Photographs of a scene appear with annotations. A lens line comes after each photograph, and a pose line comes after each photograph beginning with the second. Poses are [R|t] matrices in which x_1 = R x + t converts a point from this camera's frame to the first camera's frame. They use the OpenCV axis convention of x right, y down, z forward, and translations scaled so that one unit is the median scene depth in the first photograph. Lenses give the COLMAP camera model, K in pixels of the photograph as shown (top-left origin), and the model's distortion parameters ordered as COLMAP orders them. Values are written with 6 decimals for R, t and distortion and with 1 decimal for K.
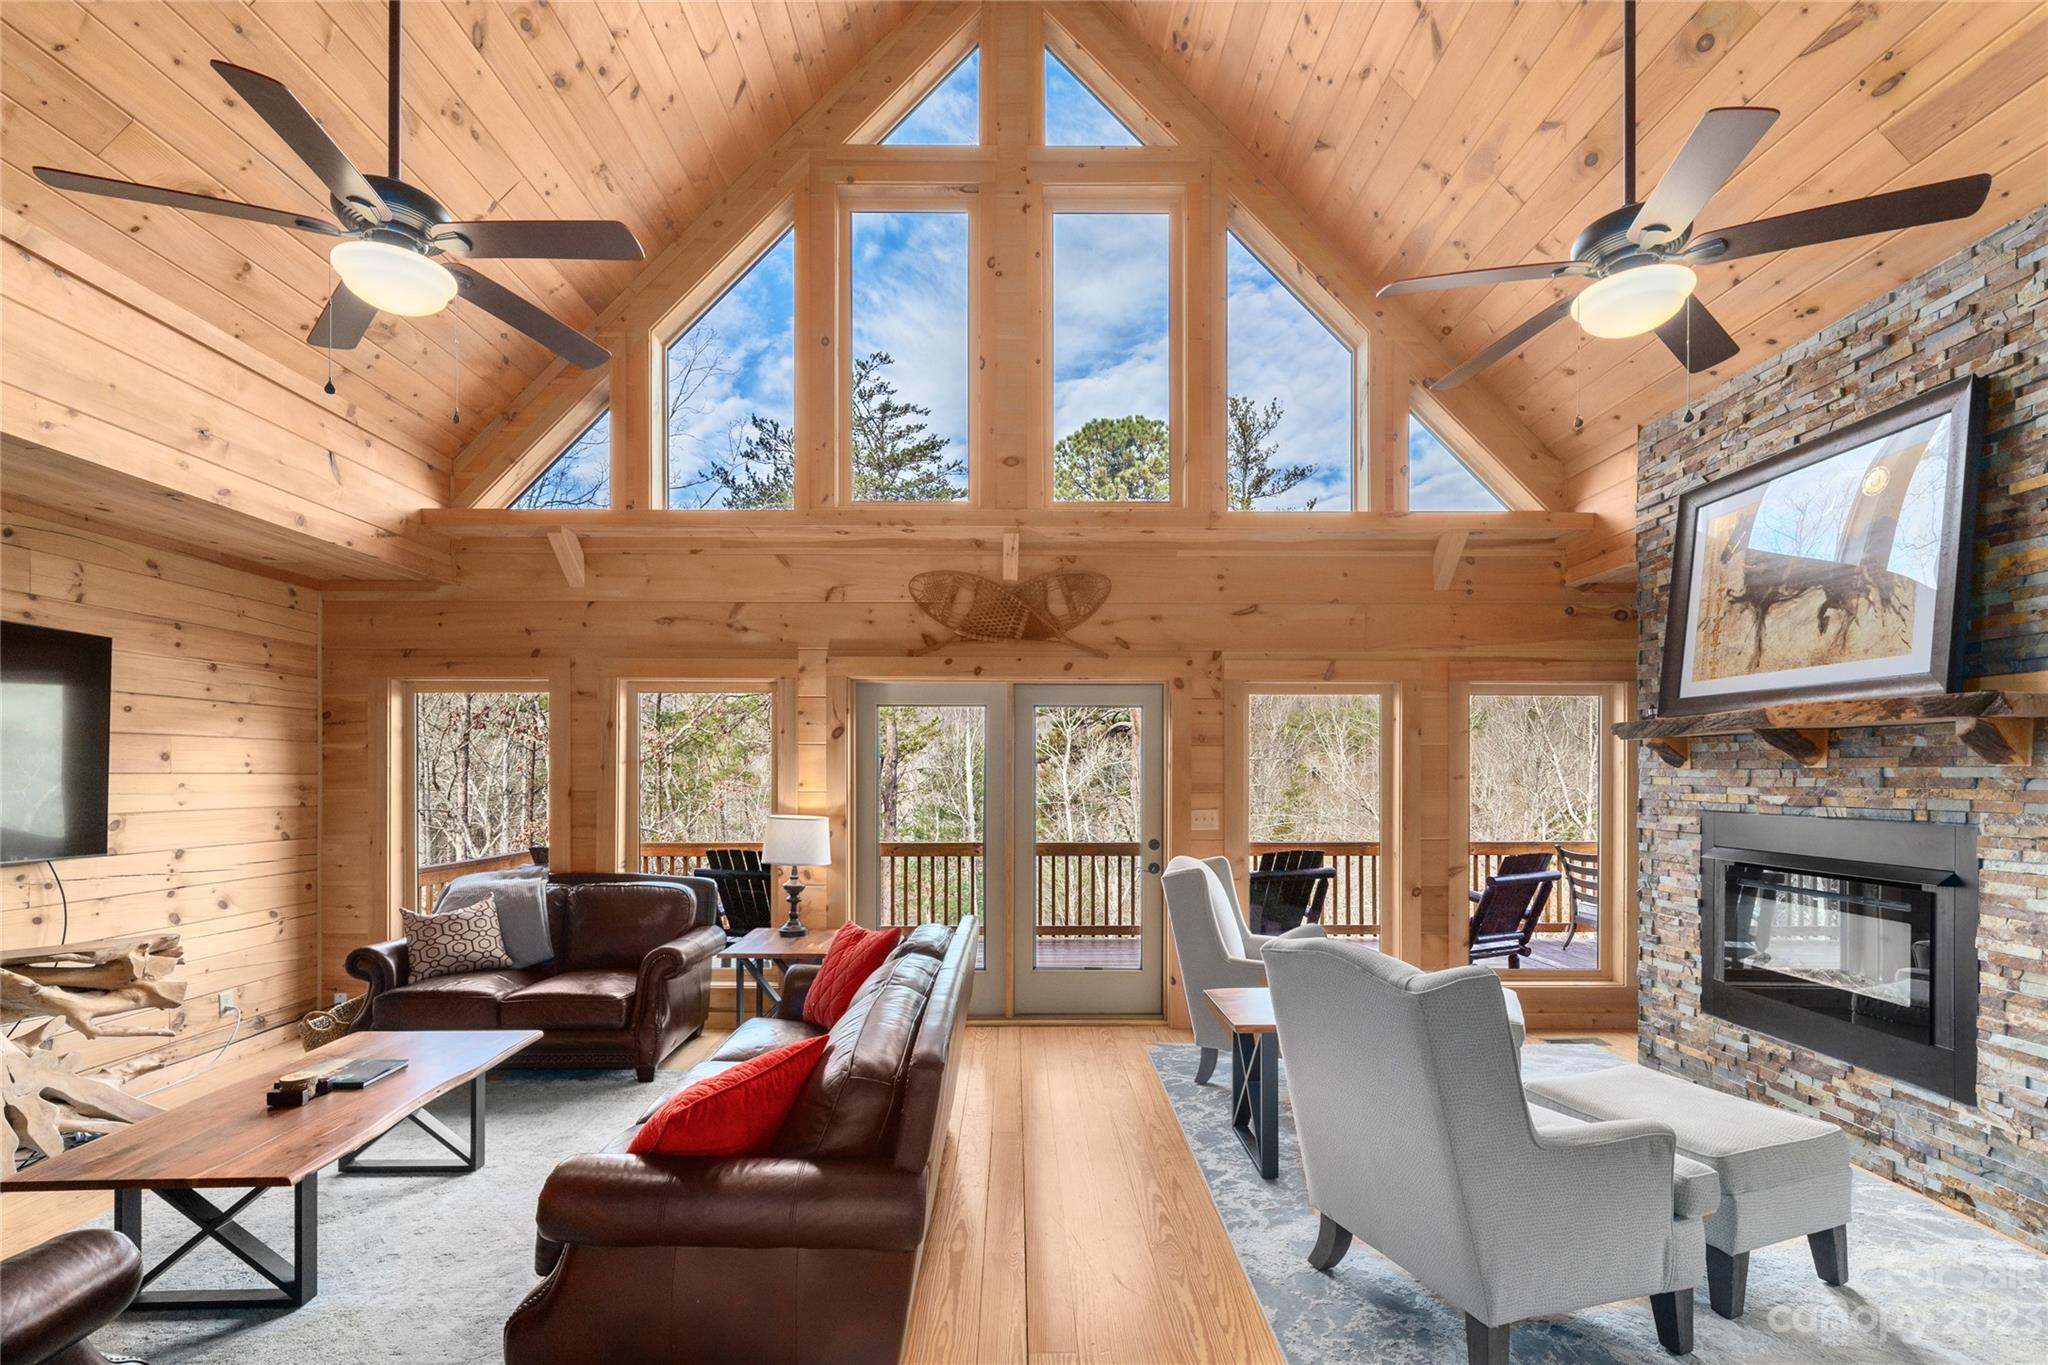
lens RADIAL K [[891.6, 0, 1009.9], [0, 891.6, 771.4], [0, 0, 1]] dist [-0.000685, -0.000069]
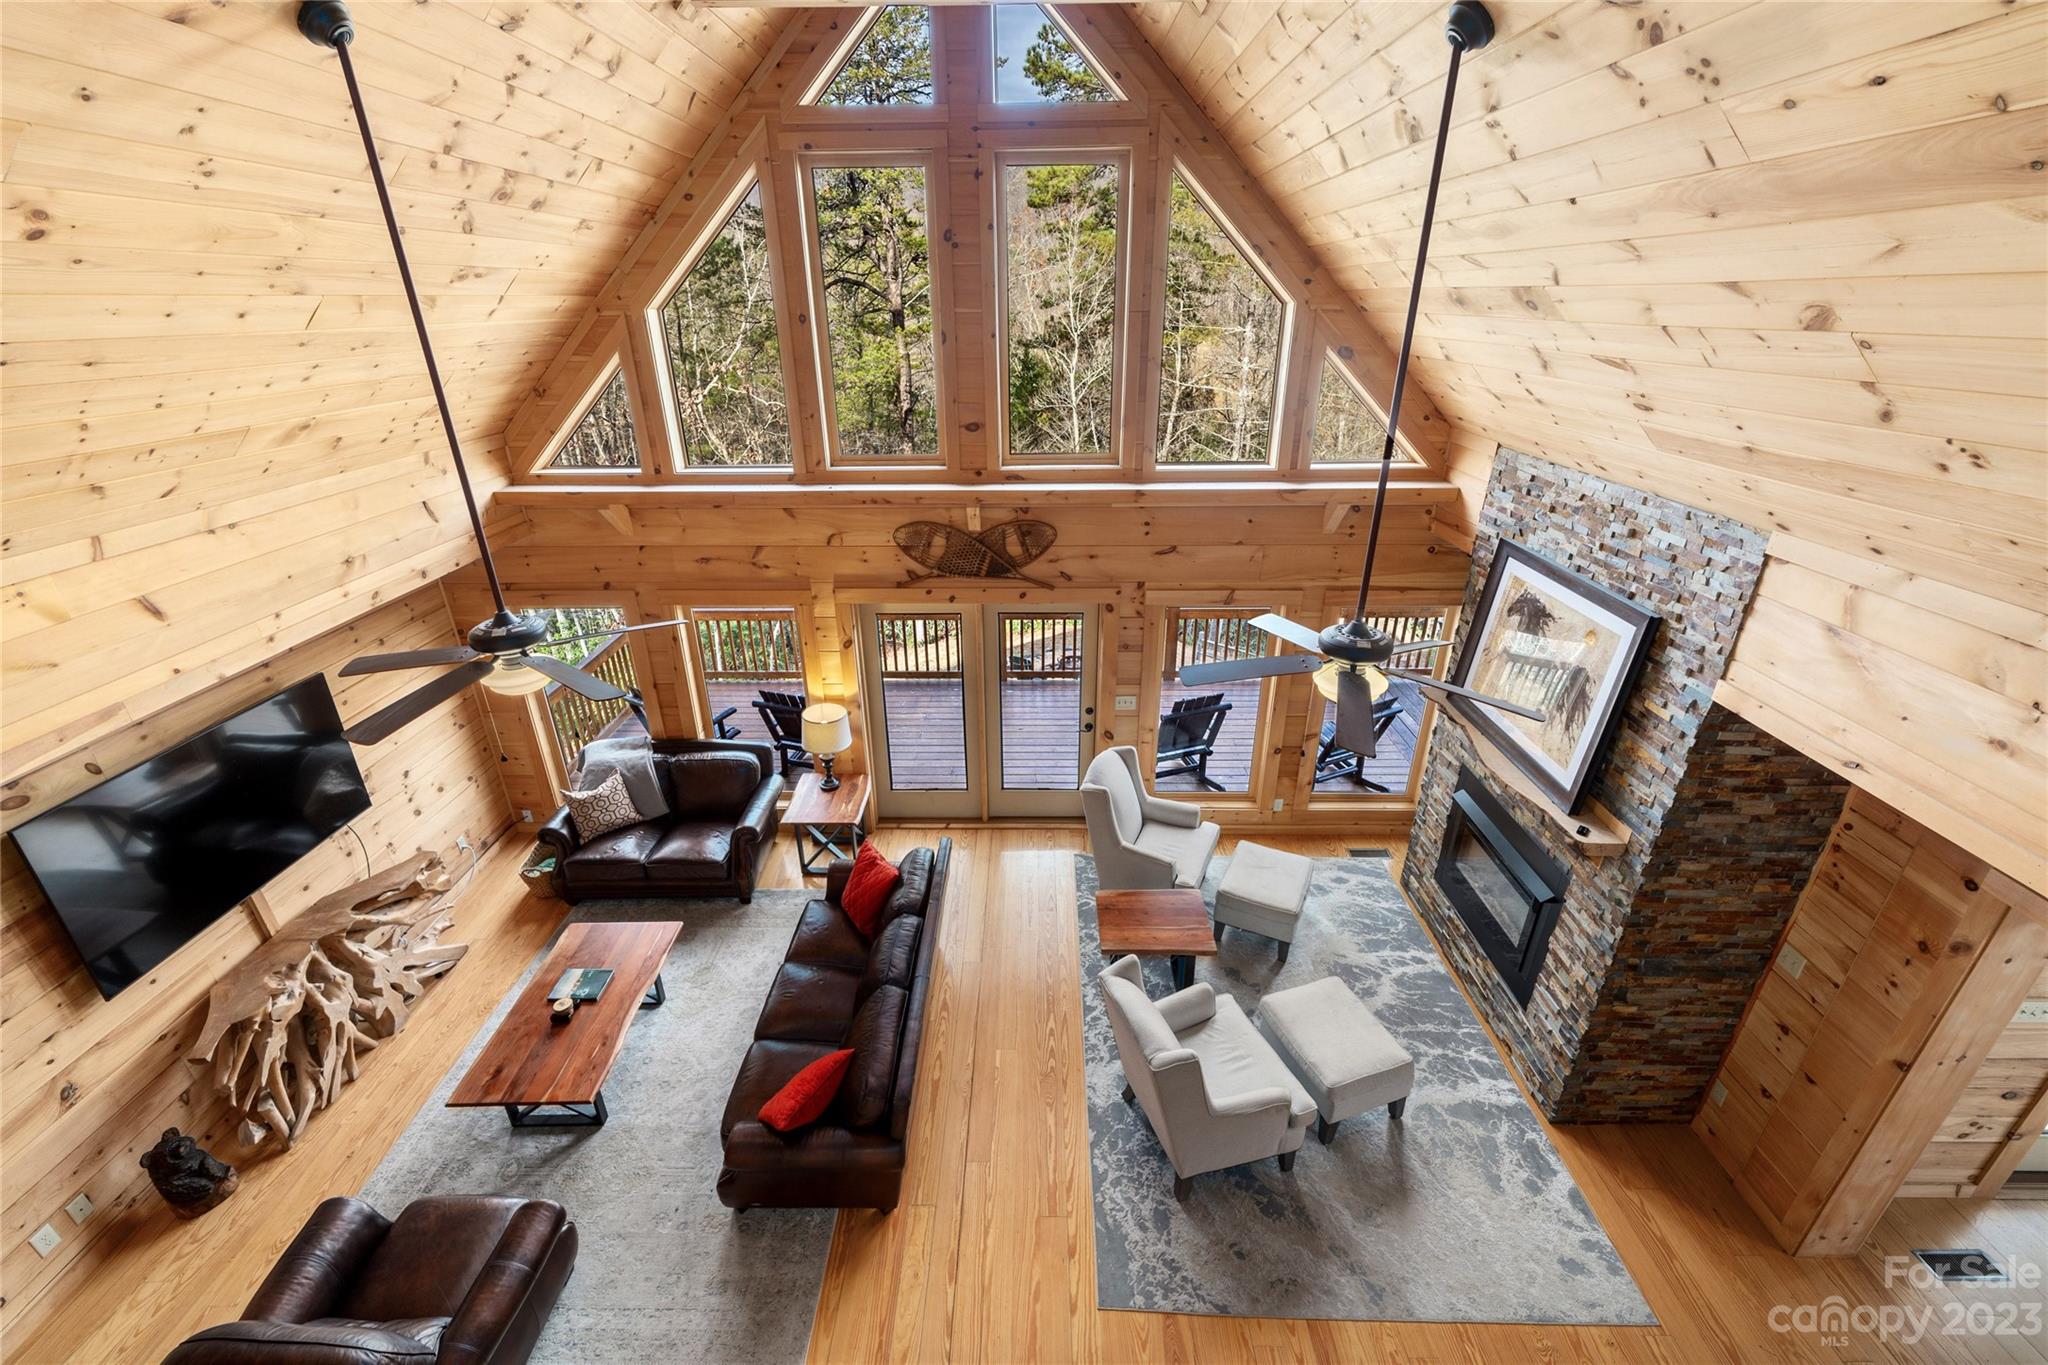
lens RADIAL K [[816.0, 0, 1007.9], [0, 816.0, 669.5], [0, 0, 1]] dist [-0.000342, -0.000306]
pose [[0.999568, -0.005461, -0.028867, 0.094790], [0.016777, 0.912698, 0.408289, -0.609720], [0.024117, -0.408597, 0.912396, -0.128661]]
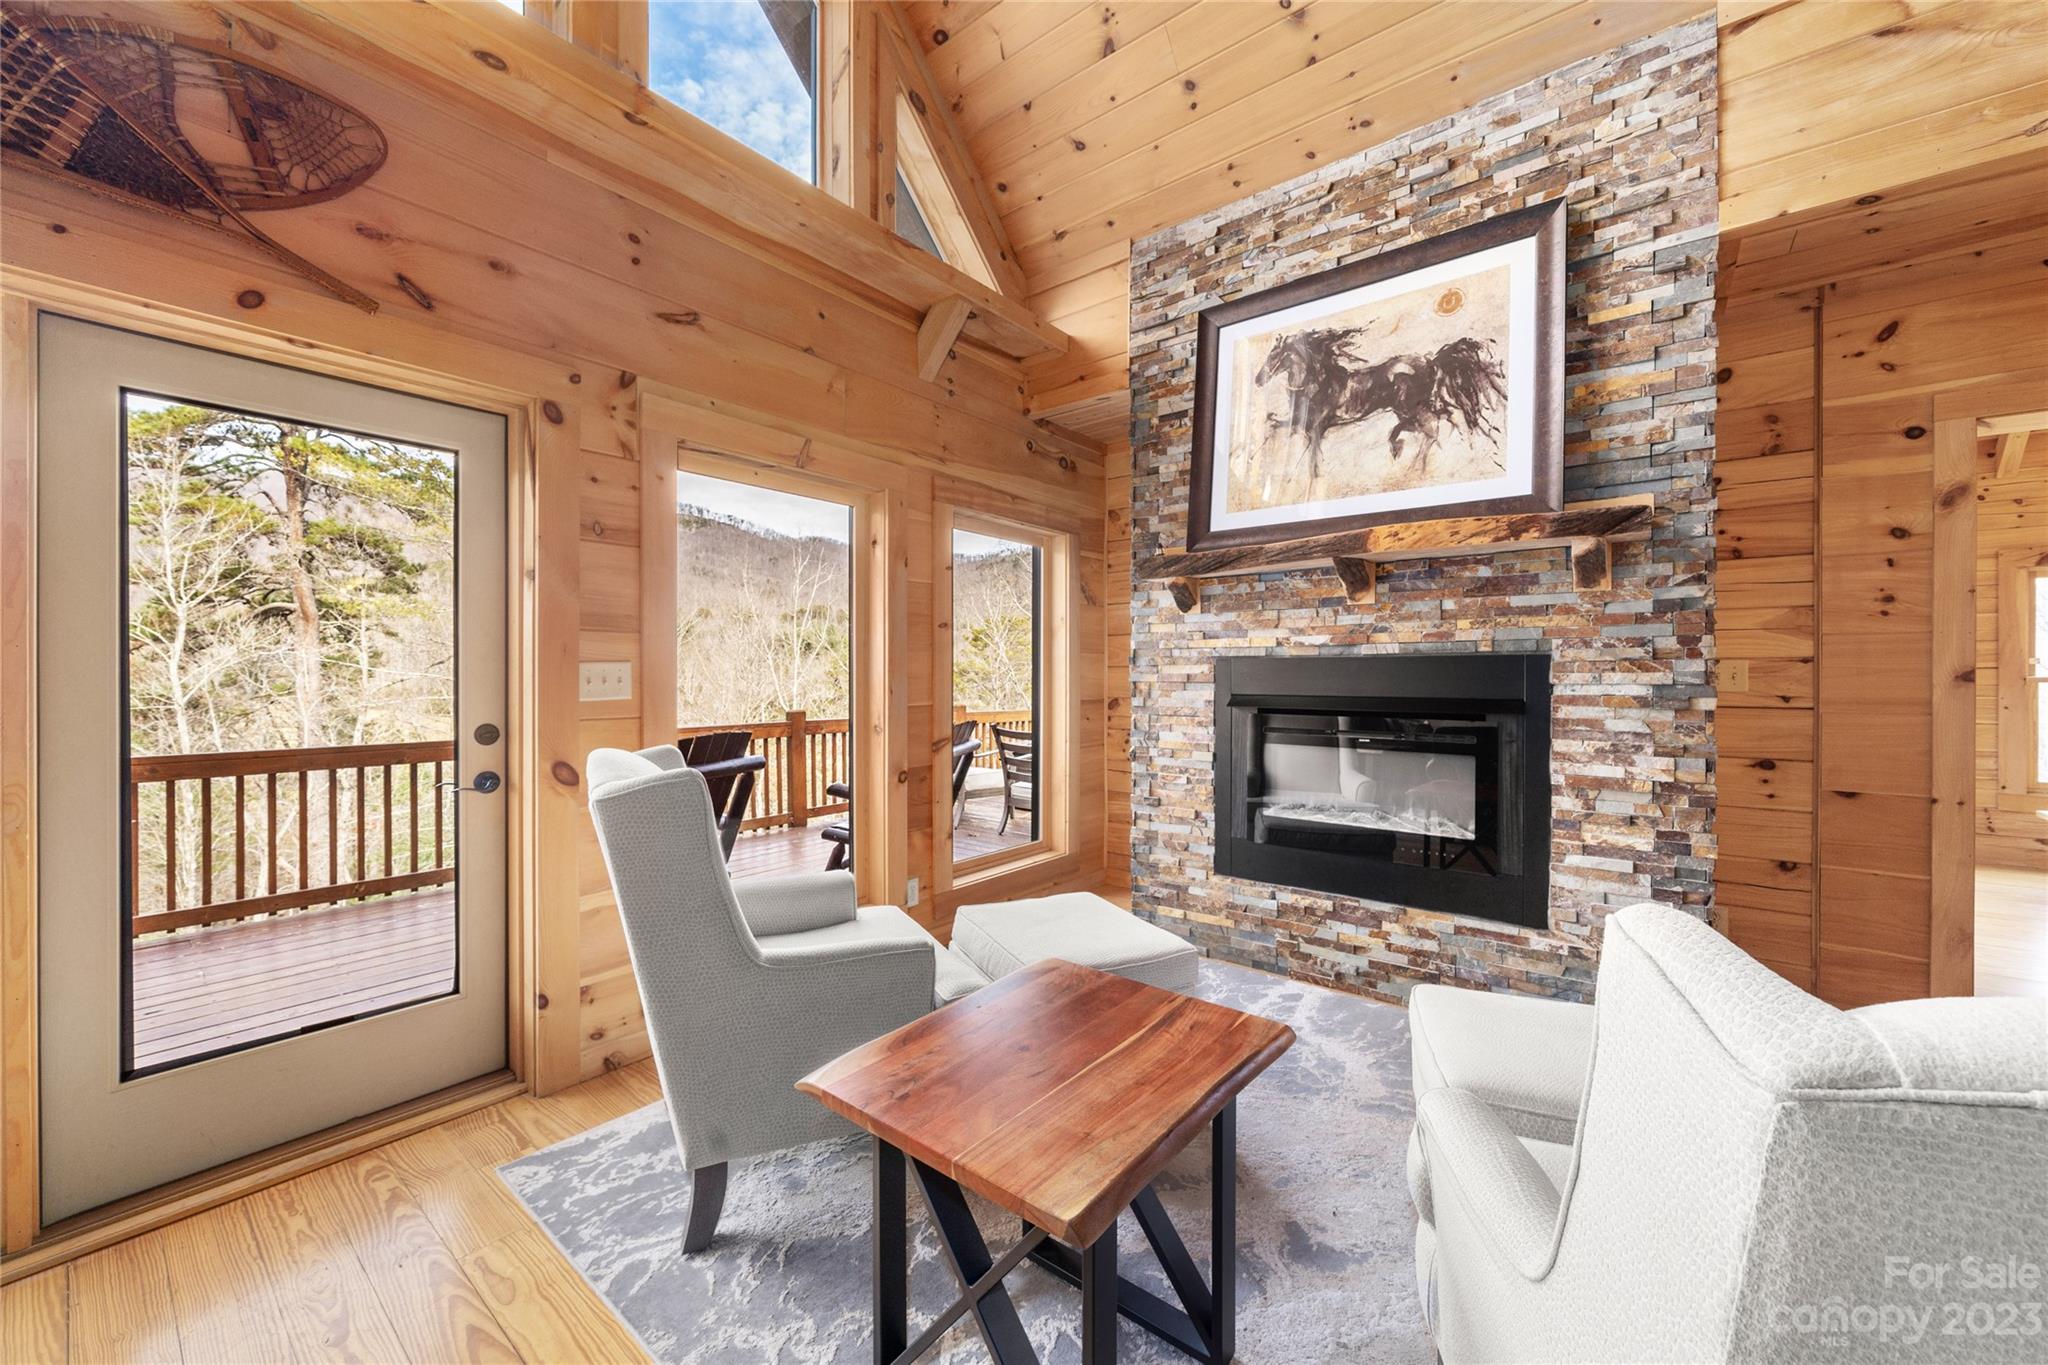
lens RADIAL K [[782.2, 0, 1018.2], [0, 782.2, 680.9], [0, 0, 1]] dist [-0.003930, -0.000010]
pose [[0.628423, -0.004518, 0.777859, 0.012078], [-0.002385, 0.999967, 0.007735, 0.061025], [-0.777868, -0.006716, 0.628392, 0.630598]]
